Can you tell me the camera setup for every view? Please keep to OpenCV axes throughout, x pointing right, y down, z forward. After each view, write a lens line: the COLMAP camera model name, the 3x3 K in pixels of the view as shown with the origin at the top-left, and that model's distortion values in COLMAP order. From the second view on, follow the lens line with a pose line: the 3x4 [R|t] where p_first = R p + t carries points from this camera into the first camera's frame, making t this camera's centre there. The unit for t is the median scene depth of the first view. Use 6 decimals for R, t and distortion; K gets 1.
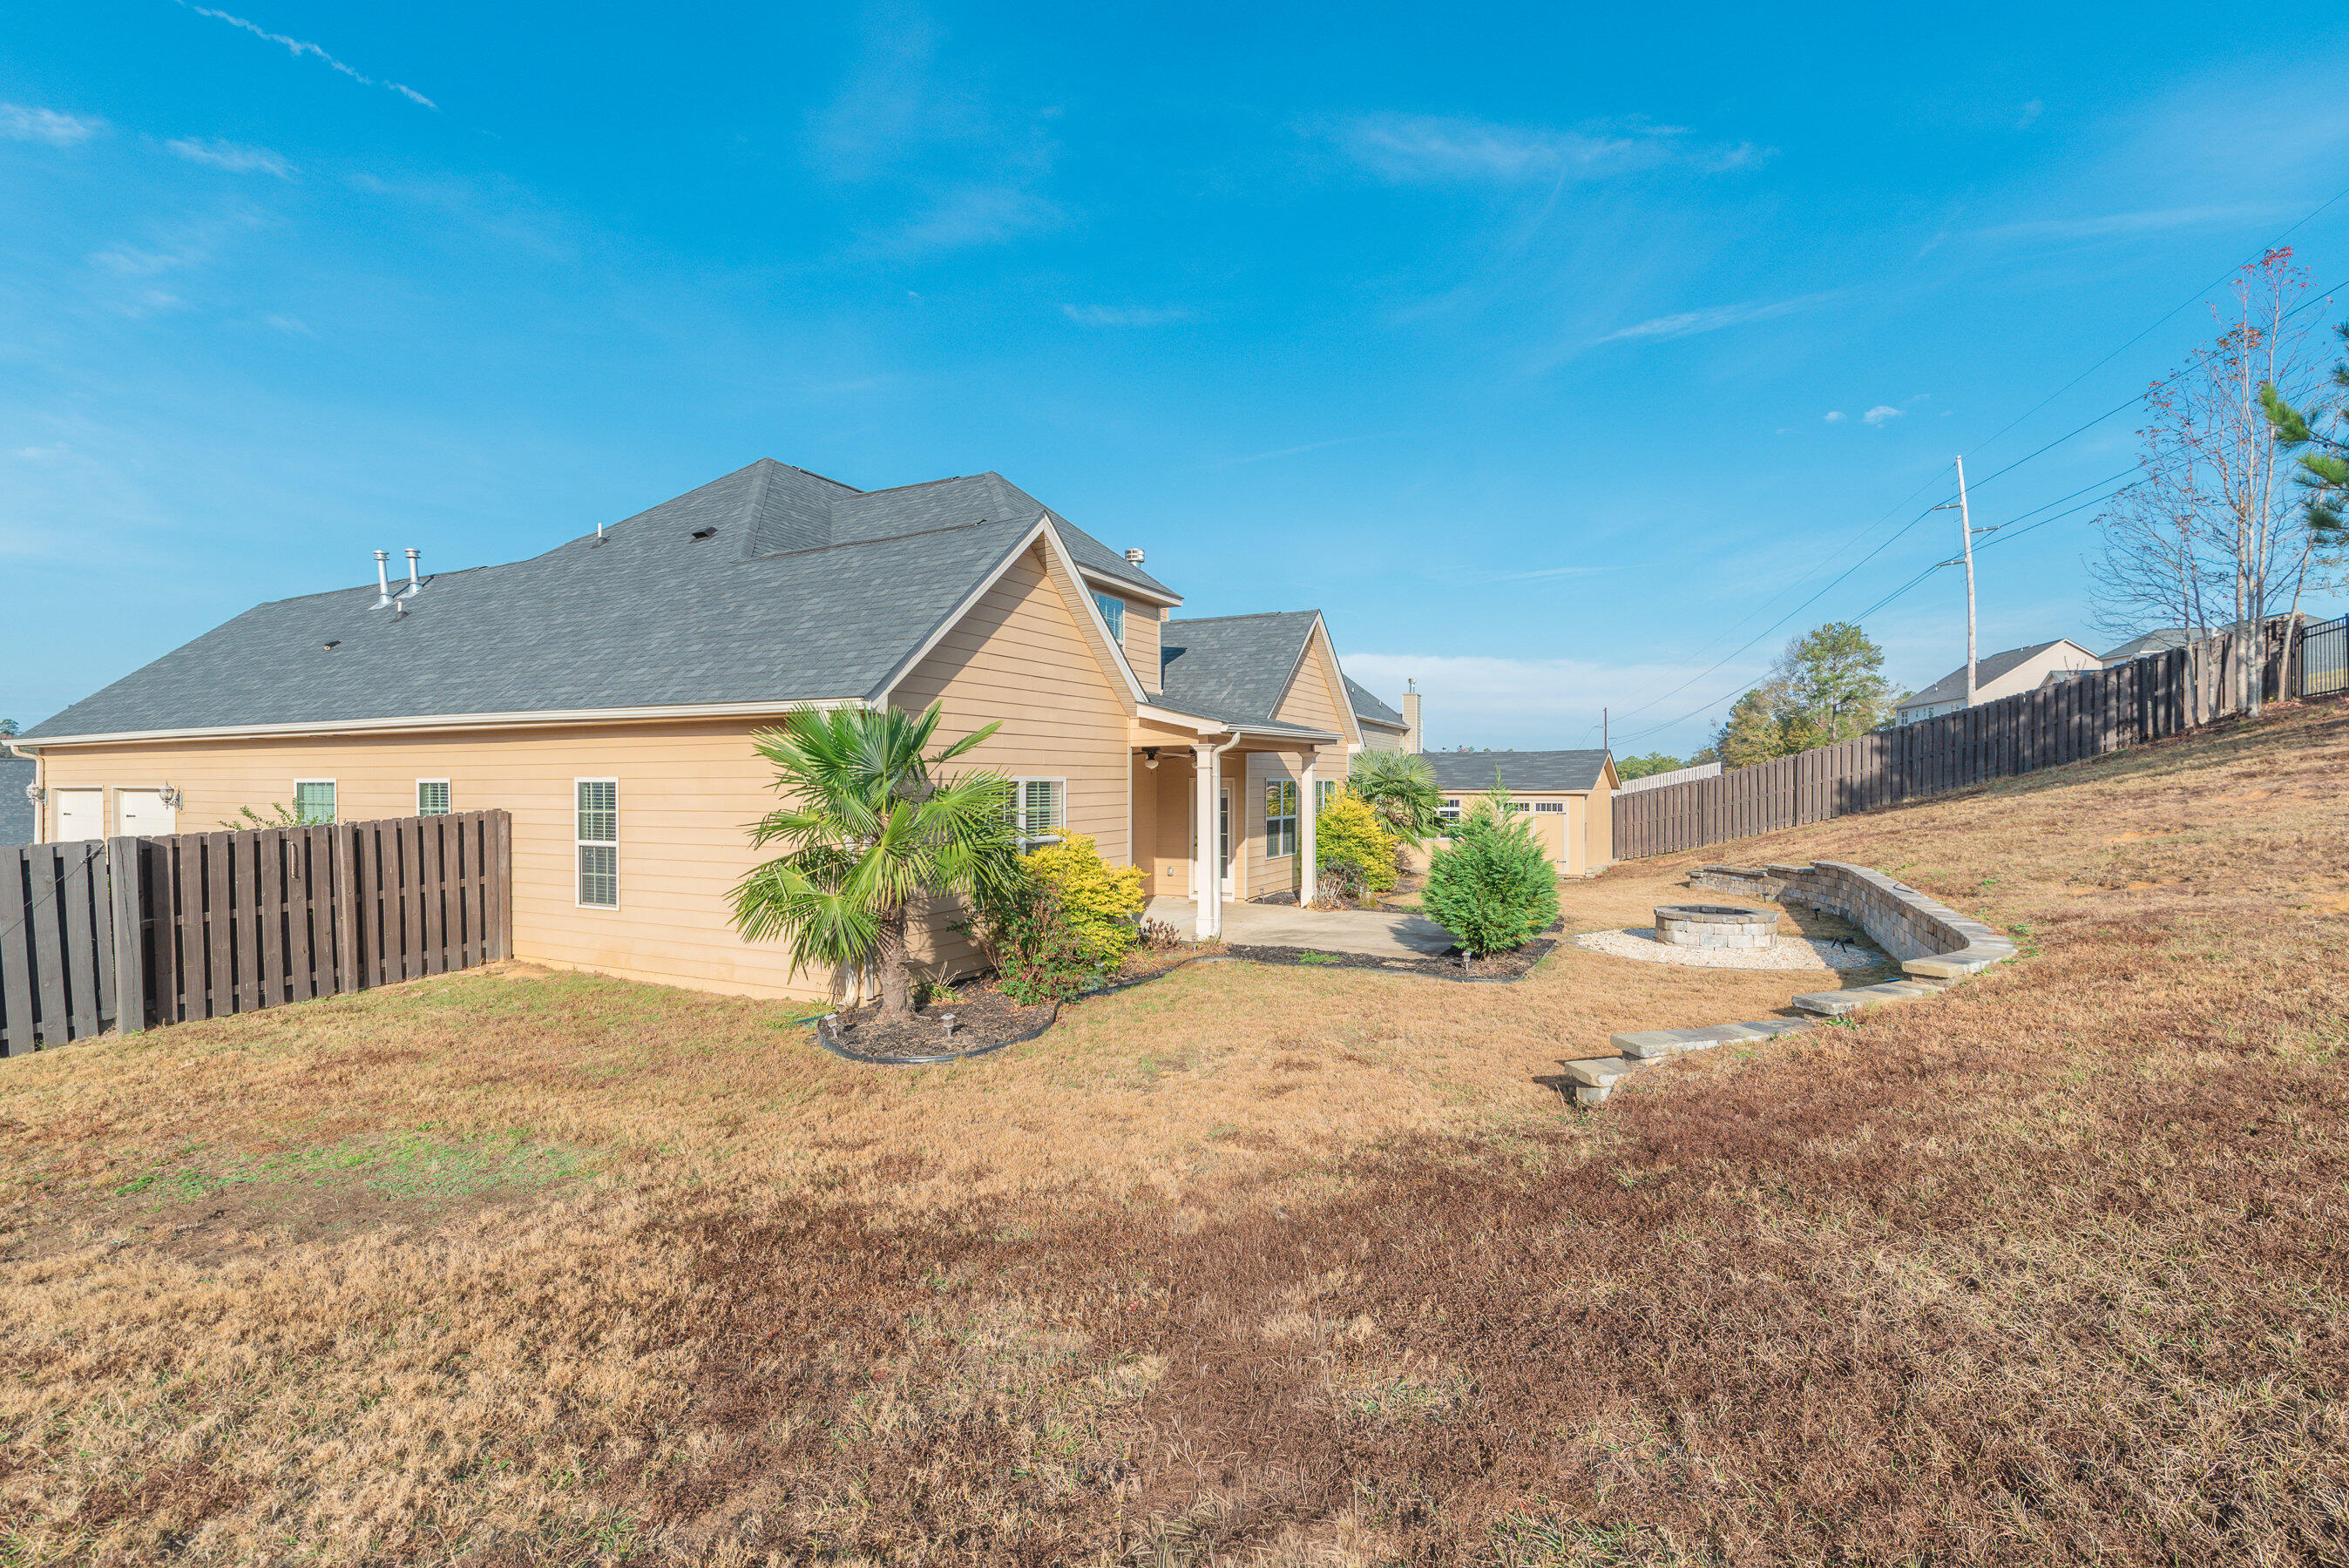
lens RADIAL K [[1001.2, 0, 1170.2], [0, 1001.2, 782.4], [0, 0, 1]] dist [0.002321, -0.001644]
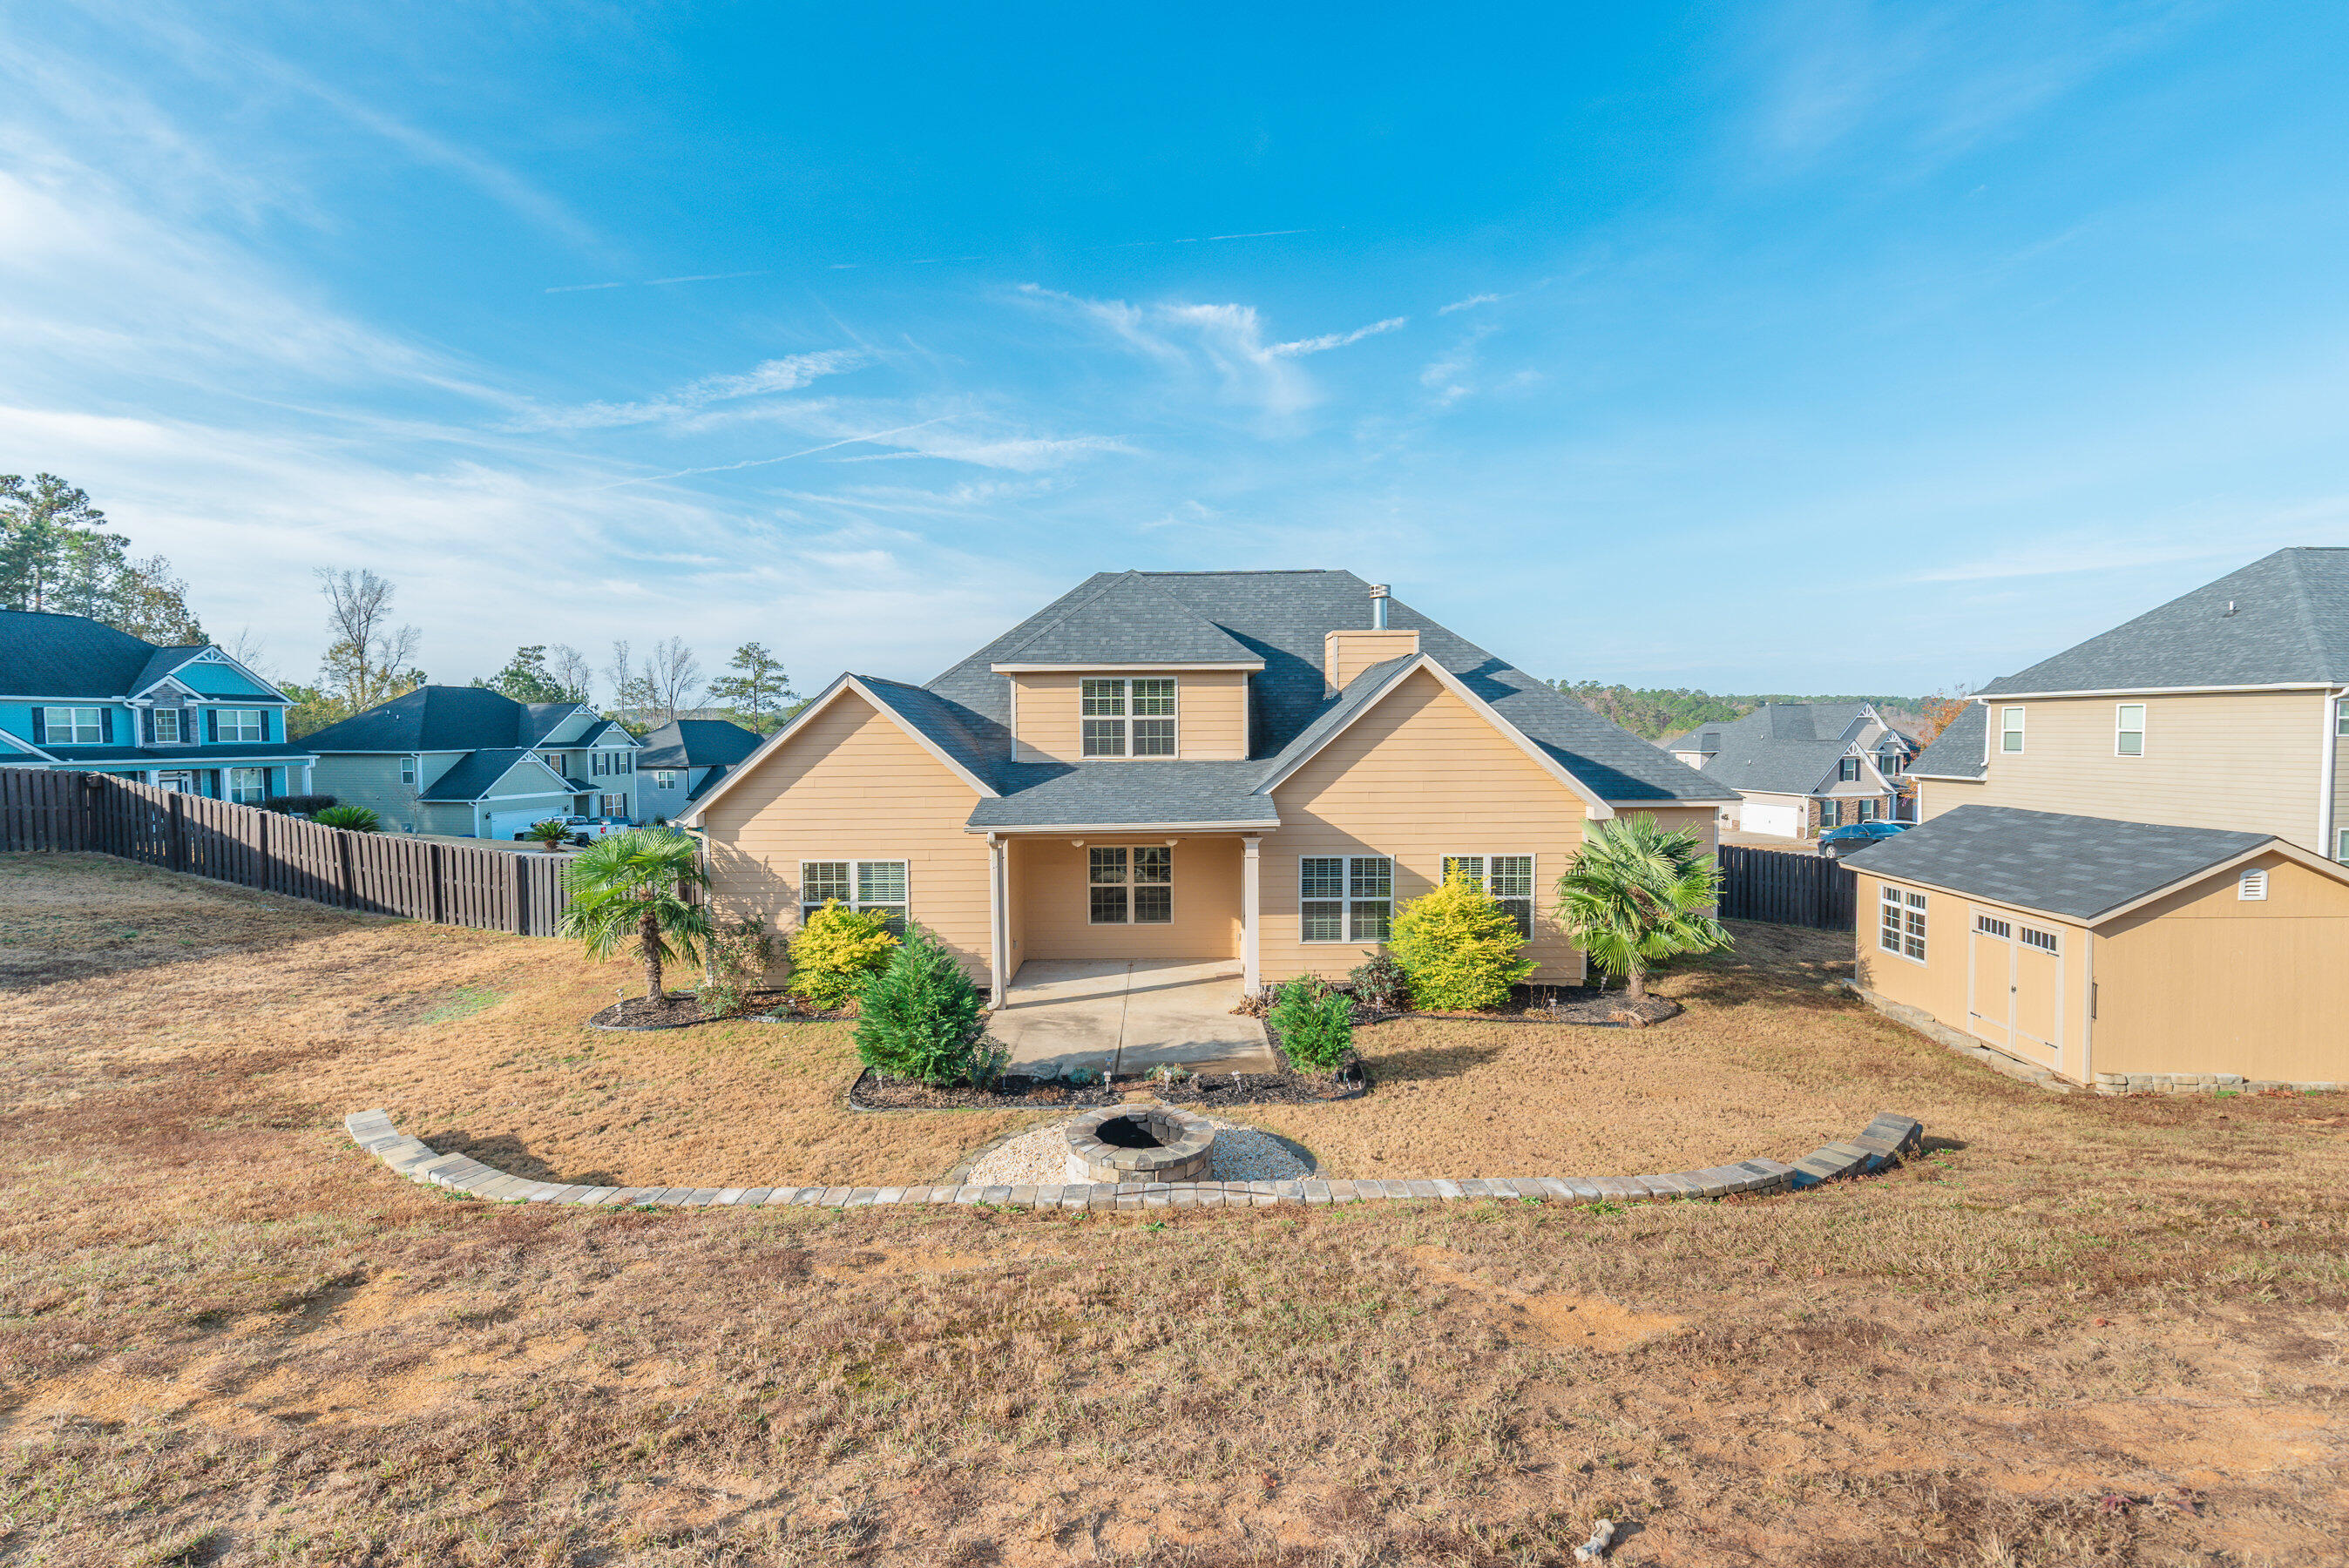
lens RADIAL K [[1001.2, 0, 1176.8], [0, 1001.2, 786.2], [0, 0, 1]] dist [0.002321, -0.001644]
pose [[0.473012, 0.049088, -0.879688, 0.582267], [0.005131, 0.998276, 0.058464, -0.082055], [0.881041, -0.032168, 0.471945, 0.336273]]
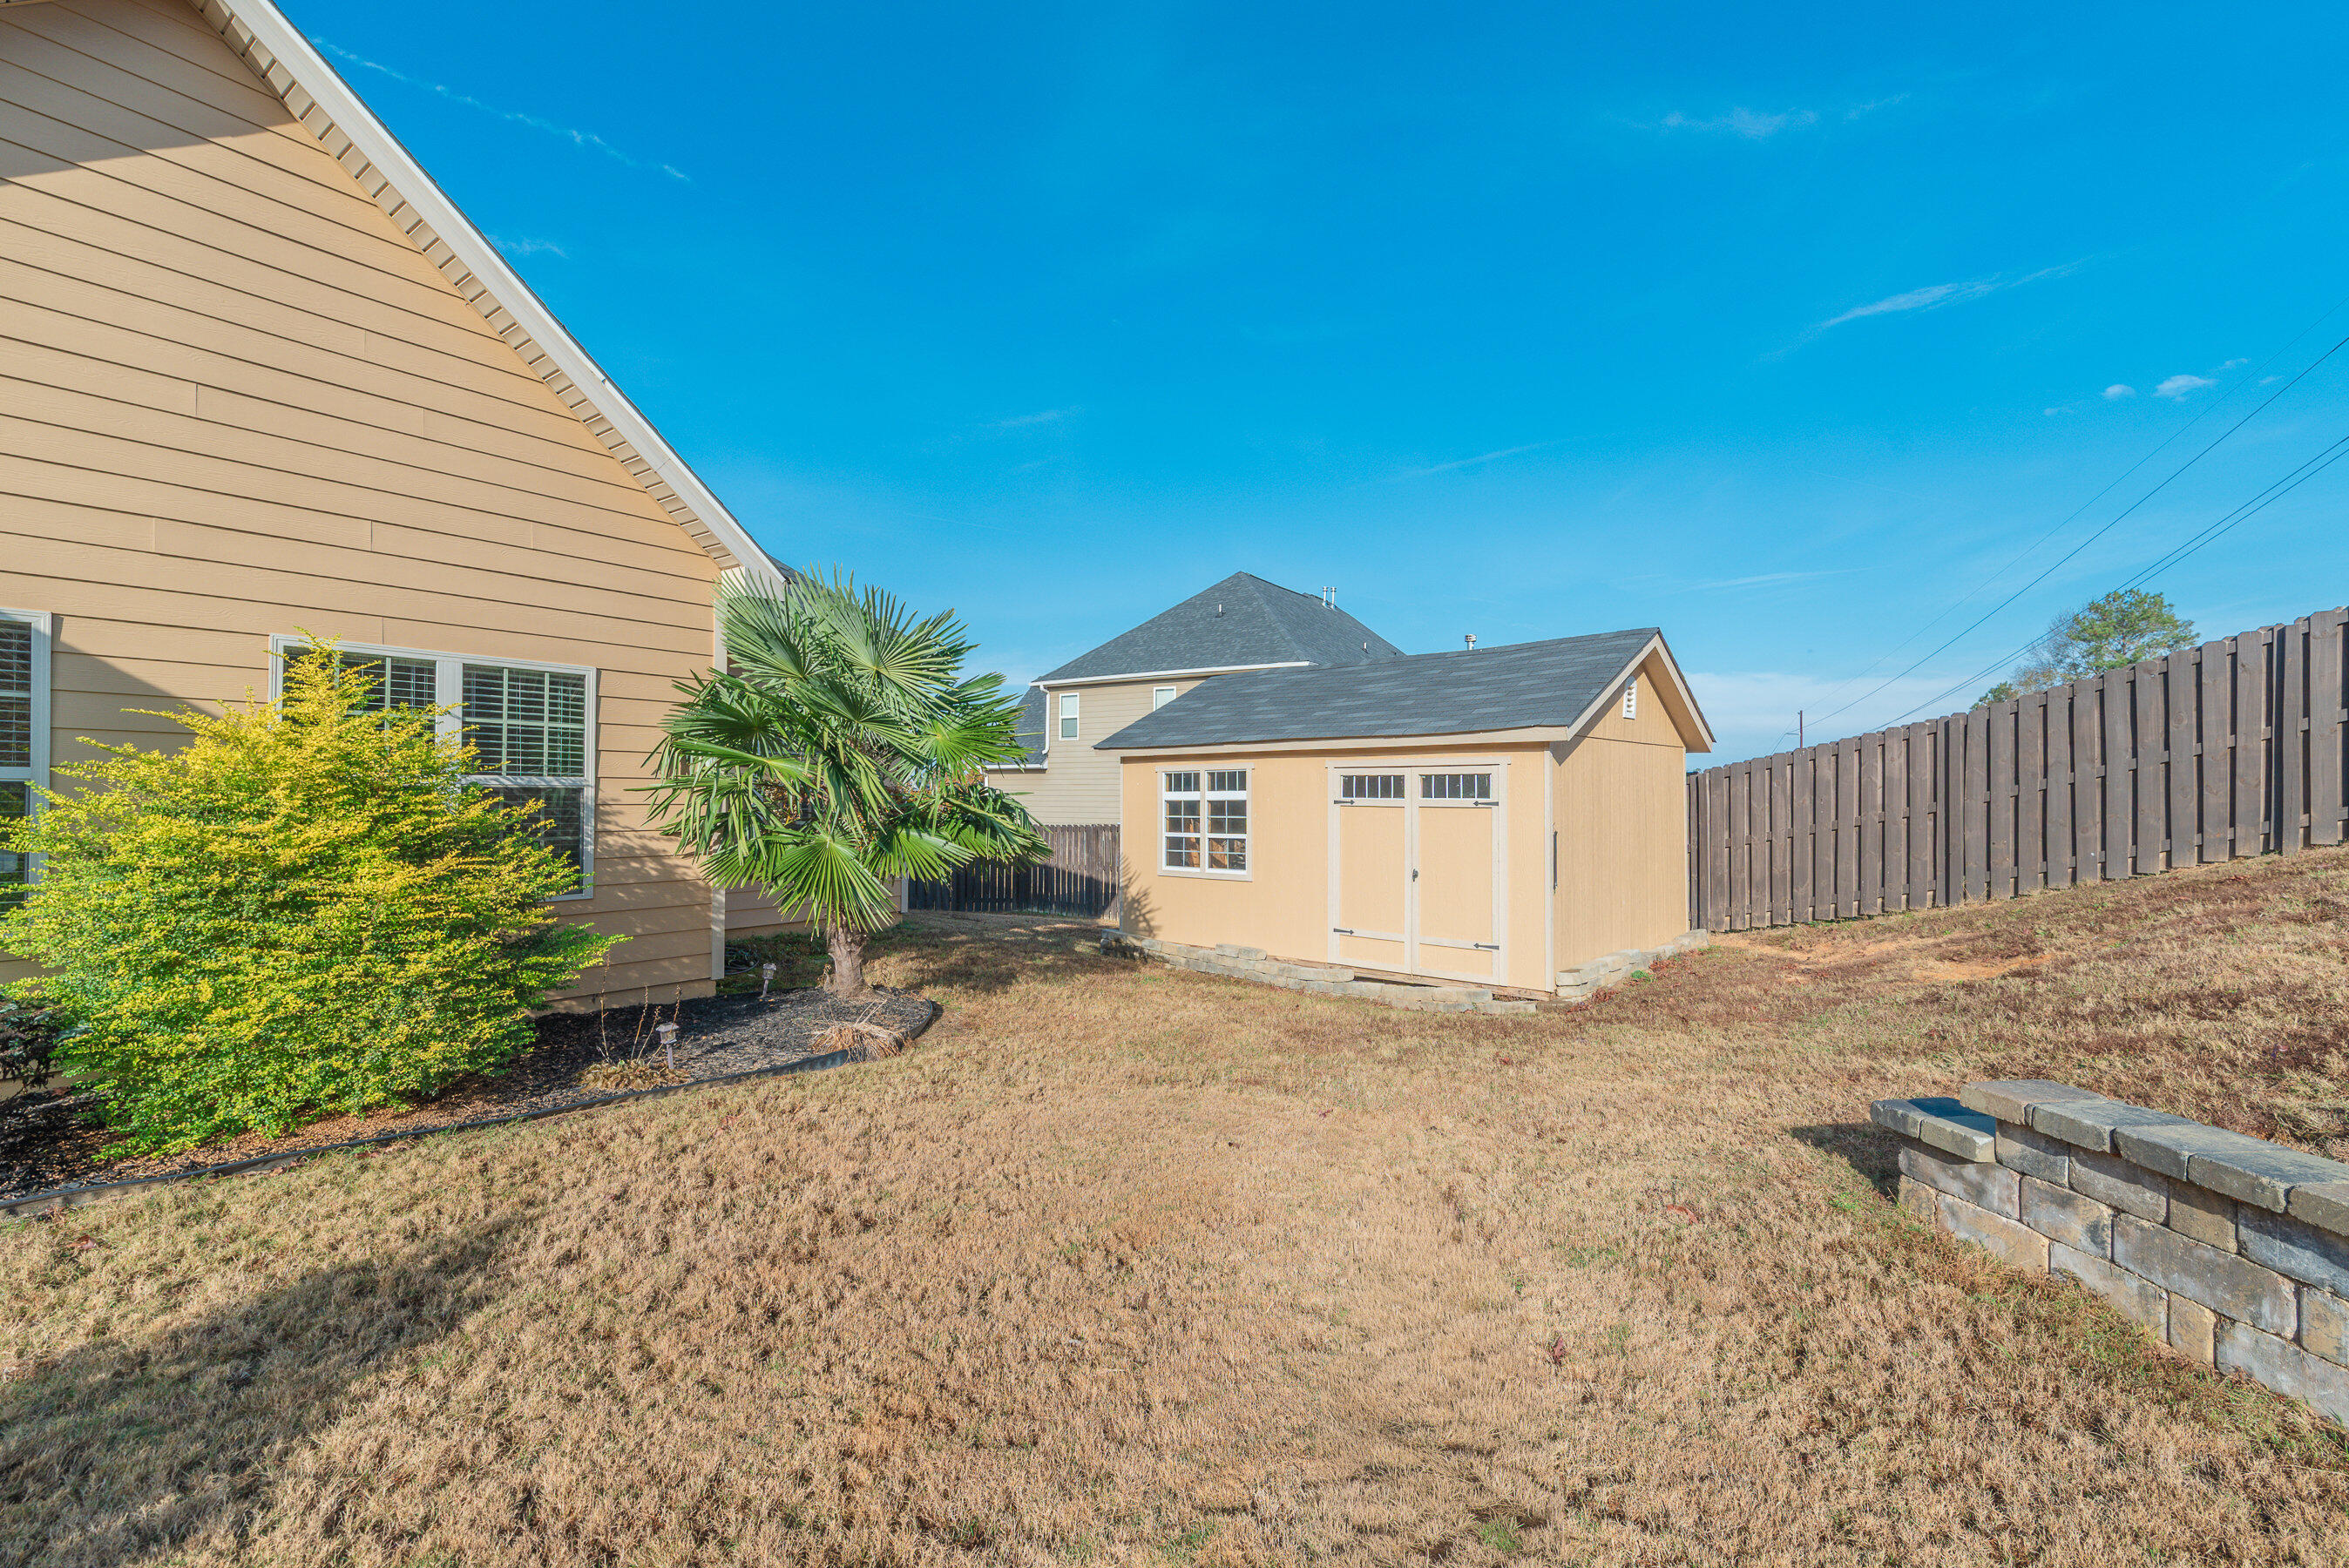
lens RADIAL K [[1001.2, 0, 1186.4], [0, 1001.2, 798.3], [0, 0, 1]] dist [0.002321, -0.001644]
pose [[0.988979, 0.008369, -0.147817, 0.316909], [-0.009145, 0.999948, -0.004572, 0.029283], [0.147771, 0.005873, 0.989004, 0.608964]]
